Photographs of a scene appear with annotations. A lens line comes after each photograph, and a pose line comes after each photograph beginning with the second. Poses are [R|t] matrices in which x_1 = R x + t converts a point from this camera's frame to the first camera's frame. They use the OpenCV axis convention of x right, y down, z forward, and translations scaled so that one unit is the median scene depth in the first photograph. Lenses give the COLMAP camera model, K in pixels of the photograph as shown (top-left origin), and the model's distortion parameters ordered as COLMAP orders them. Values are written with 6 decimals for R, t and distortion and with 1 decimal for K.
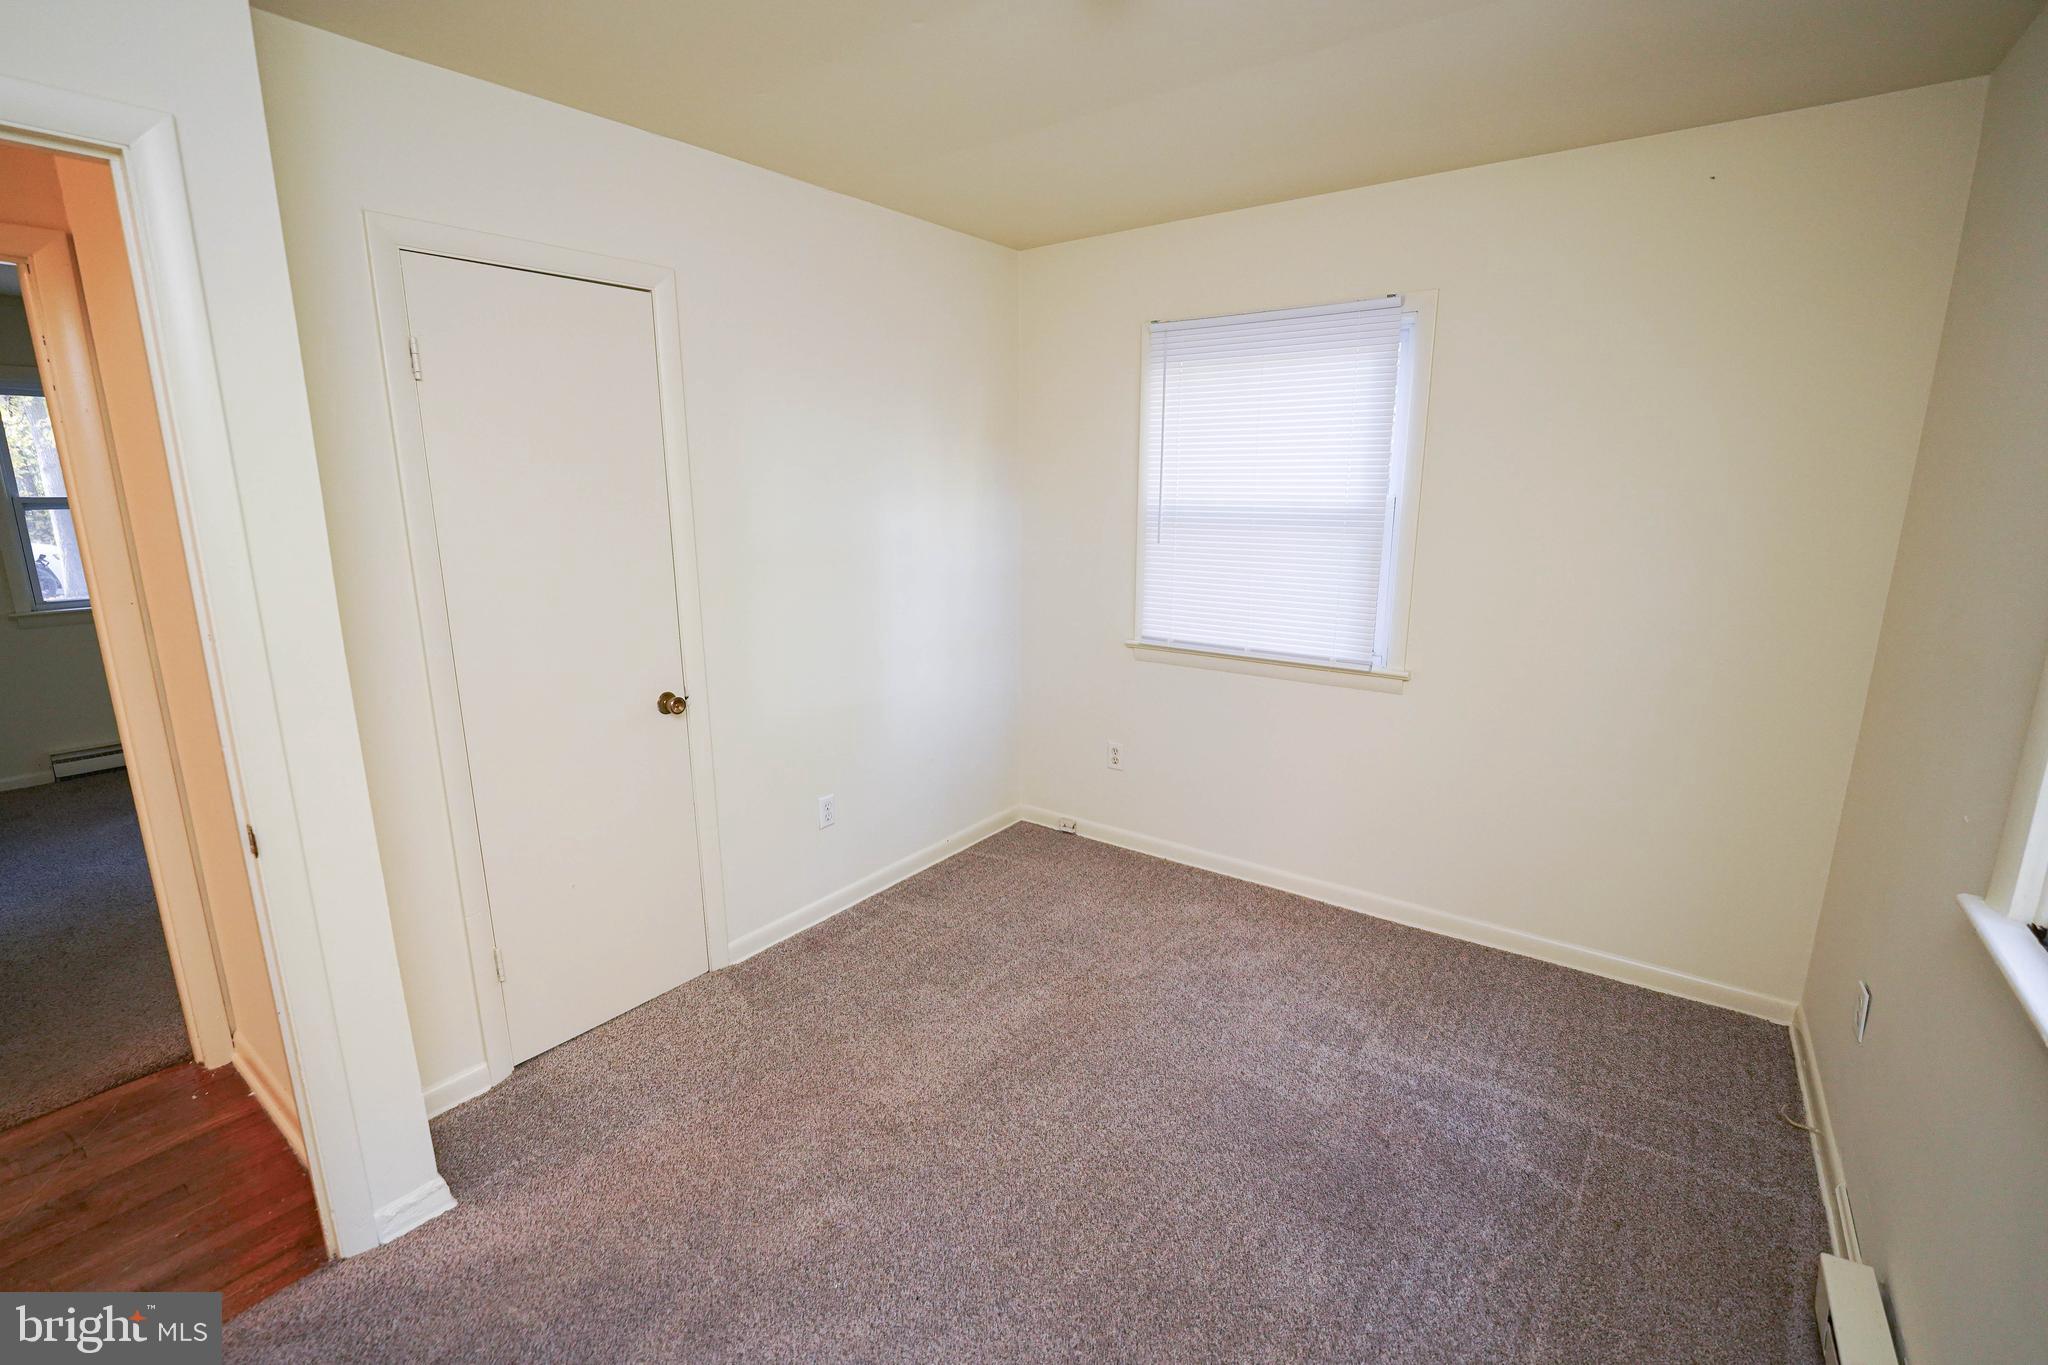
lens RADIAL K [[912.7, 0, 1018.7], [0, 912.7, 689.9], [0, 0, 1]] dist [0.001947, 0.000039]
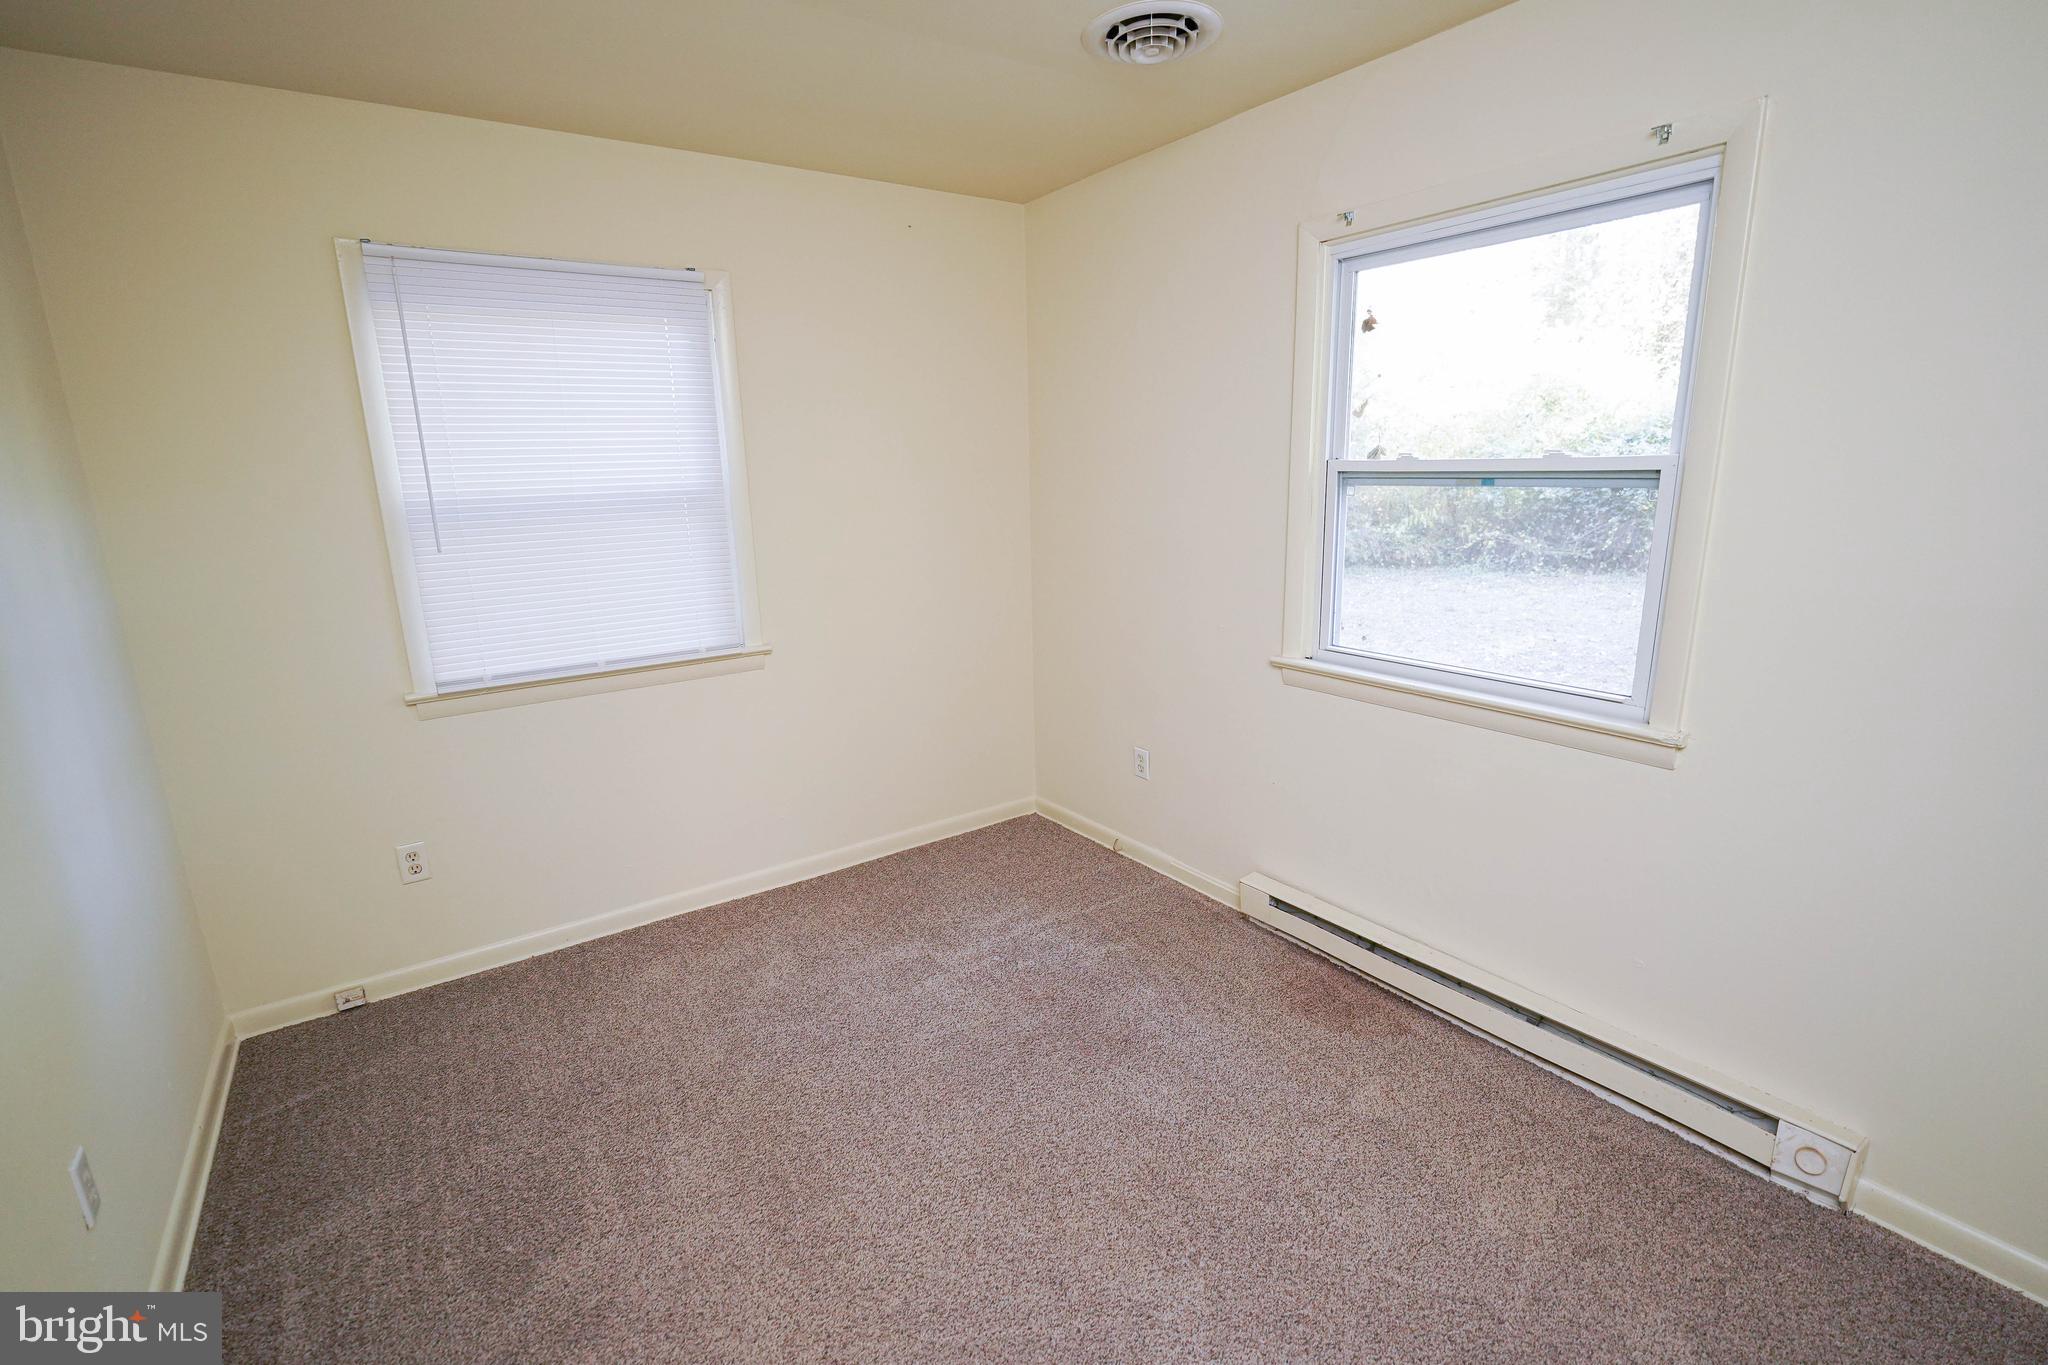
lens RADIAL K [[912.7, 0, 1035.2], [0, 912.7, 679.7], [0, 0, 1]] dist [0.001947, 0.000039]
pose [[0.317328, -0.232970, 0.919254, -0.423587], [0.234606, 0.958508, 0.161932, -0.076031], [-0.918838, 0.164277, 0.358818, 0.347972]]
